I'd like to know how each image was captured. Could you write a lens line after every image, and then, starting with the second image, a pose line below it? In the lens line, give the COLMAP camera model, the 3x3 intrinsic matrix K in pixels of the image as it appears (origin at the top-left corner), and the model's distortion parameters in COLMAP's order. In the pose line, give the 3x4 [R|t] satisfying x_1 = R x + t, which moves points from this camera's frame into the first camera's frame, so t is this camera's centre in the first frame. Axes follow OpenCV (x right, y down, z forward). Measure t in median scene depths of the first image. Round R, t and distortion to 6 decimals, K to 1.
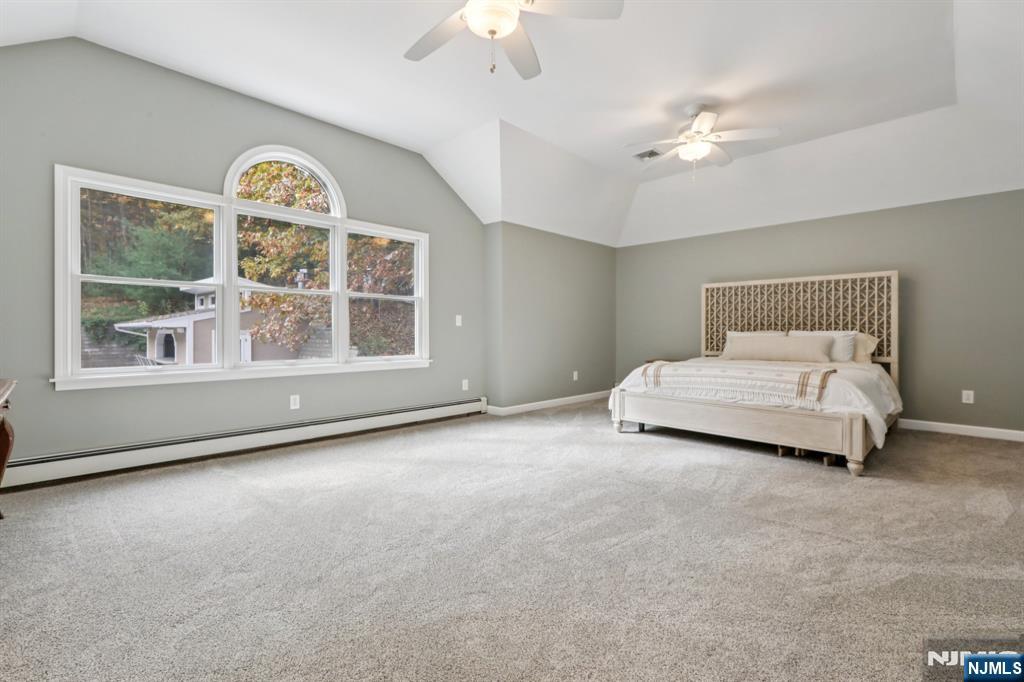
lens RADIAL K [[460.7, 0, 513.5], [0, 460.7, 336.5], [0, 0, 1]] dist [-0.000829, -0.000122]
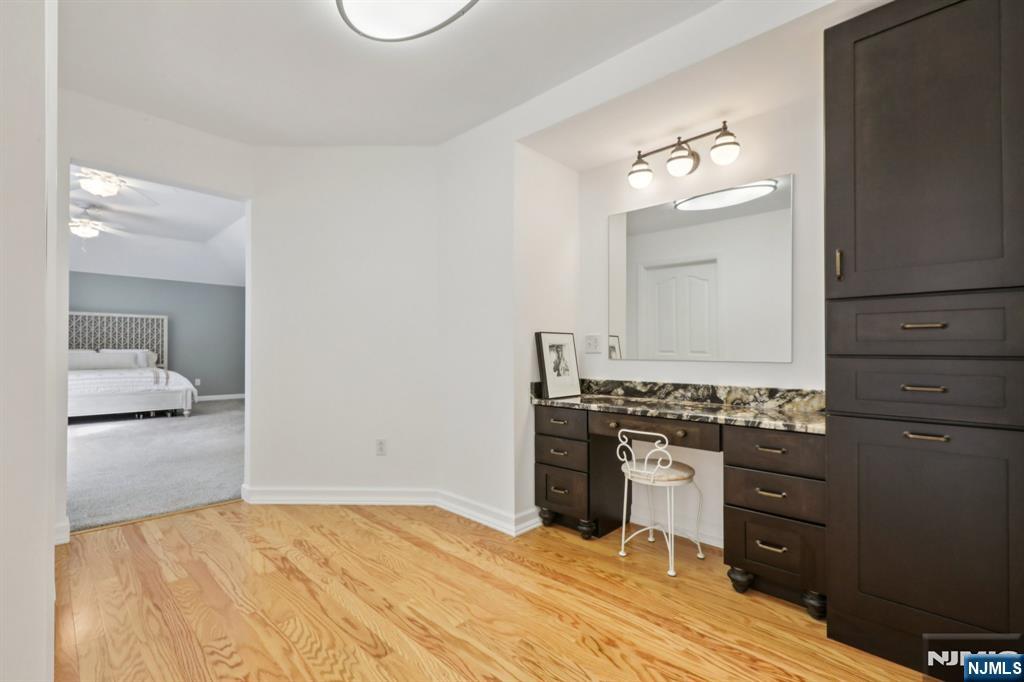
lens RADIAL K [[460.7, 0, 513.8], [0, 460.7, 345.6], [0, 0, 1]] dist [-0.000829, -0.000122]
pose [[0.011990, 0.012862, 0.999845, -0.949533], [0.004365, 0.999907, -0.012915, 0.001964], [-0.999919, 0.004519, 0.011933, -0.375945]]
